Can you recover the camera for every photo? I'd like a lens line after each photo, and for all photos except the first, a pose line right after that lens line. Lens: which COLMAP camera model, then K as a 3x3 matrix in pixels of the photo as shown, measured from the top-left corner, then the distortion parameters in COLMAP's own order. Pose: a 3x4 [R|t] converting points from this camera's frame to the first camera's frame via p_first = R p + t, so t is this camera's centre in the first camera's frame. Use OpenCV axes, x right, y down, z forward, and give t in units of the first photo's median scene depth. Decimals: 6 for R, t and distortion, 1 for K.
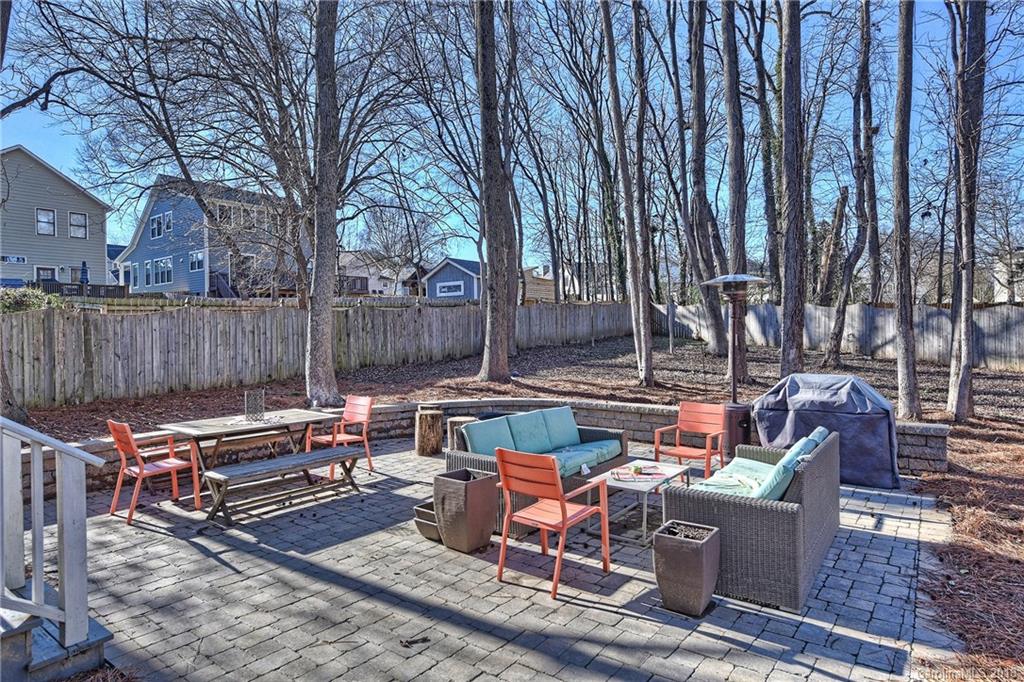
lens RADIAL K [[595.9, 0, 512.0], [0, 595.9, 341.0], [0, 0, 1]] dist [0.003711, 0.000394]
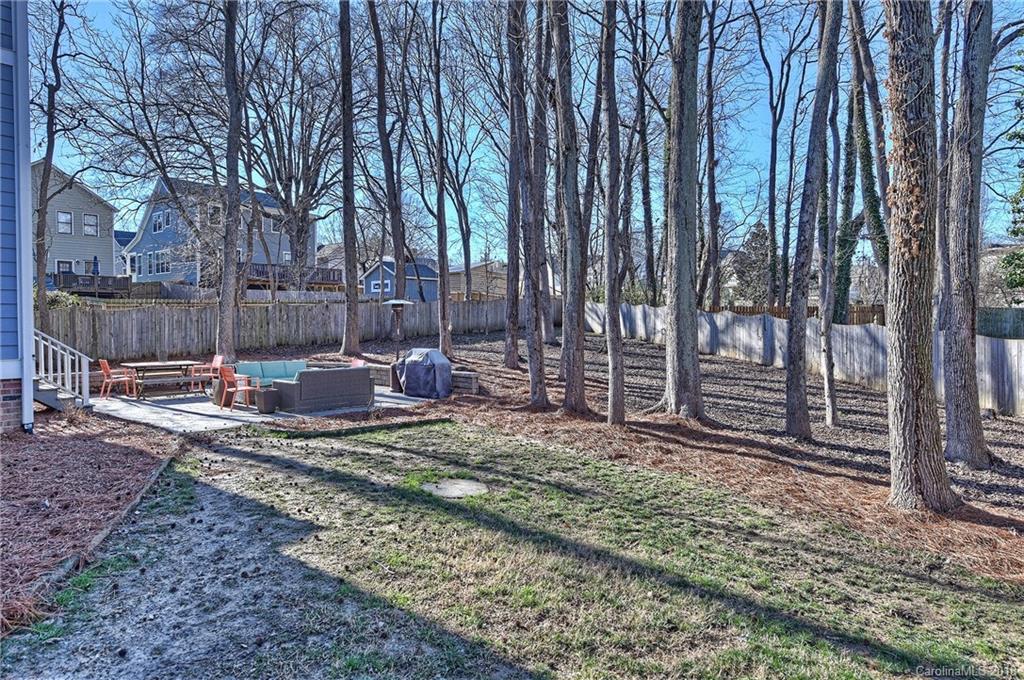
lens RADIAL K [[650.7, 0, 512.0], [0, 650.7, 340.0], [0, 0, 1]] dist [-0.002328, -0.000161]
pose [[0.998407, 0.017369, -0.053687, 0.239446], [-0.016439, 0.999708, 0.017718, -0.004586], [0.053980, -0.016807, 0.998401, -0.325488]]
